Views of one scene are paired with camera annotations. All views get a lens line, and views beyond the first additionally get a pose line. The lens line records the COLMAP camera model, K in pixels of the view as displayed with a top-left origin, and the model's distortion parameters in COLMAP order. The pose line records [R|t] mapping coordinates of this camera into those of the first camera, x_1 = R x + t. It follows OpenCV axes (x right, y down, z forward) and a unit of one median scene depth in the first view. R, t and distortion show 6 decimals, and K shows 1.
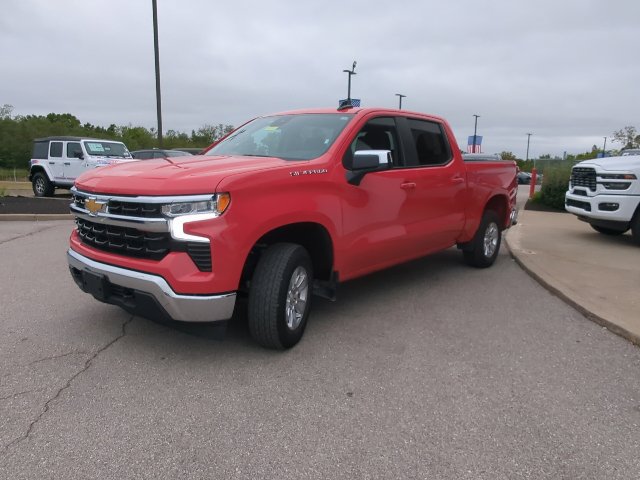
lens RADIAL K [[459.7, 0, 320.0], [0, 459.7, 240.0], [0, 0, 1]] dist [-0.004100, -0.000914]
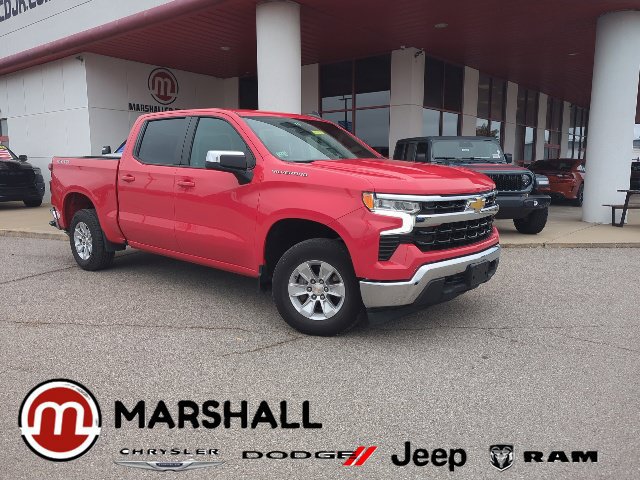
lens RADIAL K [[507.5, 0, 320.0], [0, 507.5, 240.0], [0, 0, 1]] dist [0.036245, -0.004632]
pose [[0.020032, -0.170226, 0.985201, -1.795764], [0.169221, 0.971759, 0.164462, -0.268471], [-0.985374, 0.163422, 0.048272, 1.356701]]
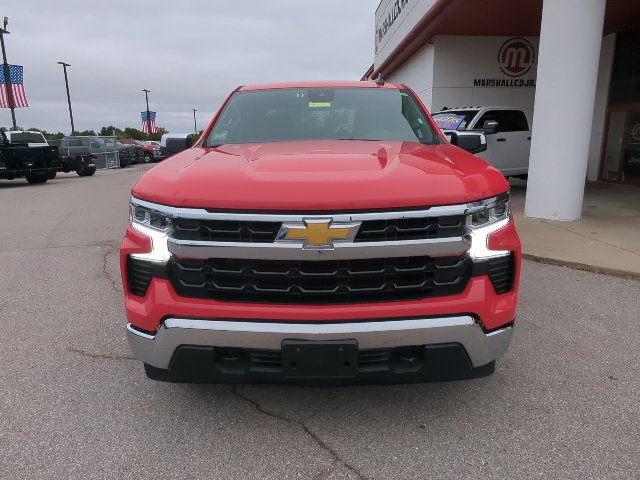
lens RADIAL K [[459.7, 0, 320.0], [0, 459.7, 240.0], [0, 0, 1]] dist [-0.004100, -0.000914]
pose [[0.774453, -0.165493, 0.610603, -0.863264], [0.134397, 0.986186, 0.096827, -0.124688], [-0.618192, 0.007076, 0.785996, 0.531219]]
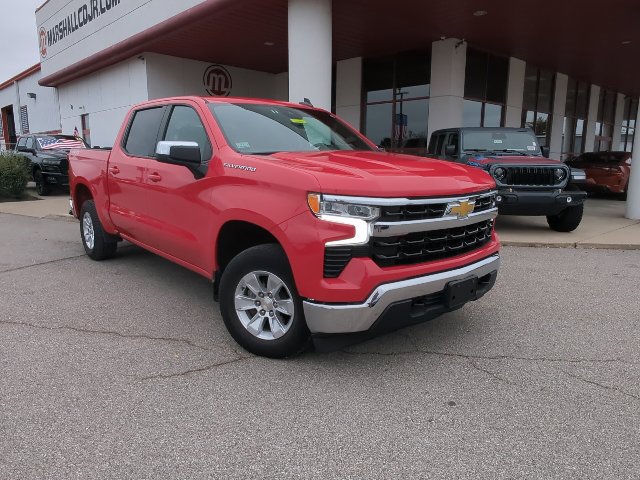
lens RADIAL K [[459.7, 0, 320.0], [0, 459.7, 240.0], [0, 0, 1]] dist [-0.004100, -0.000914]
pose [[0.150721, -0.203420, 0.967421, -1.472794], [0.165041, 0.970044, 0.178258, -0.230418], [-0.974702, 0.132797, 0.179779, 1.134515]]
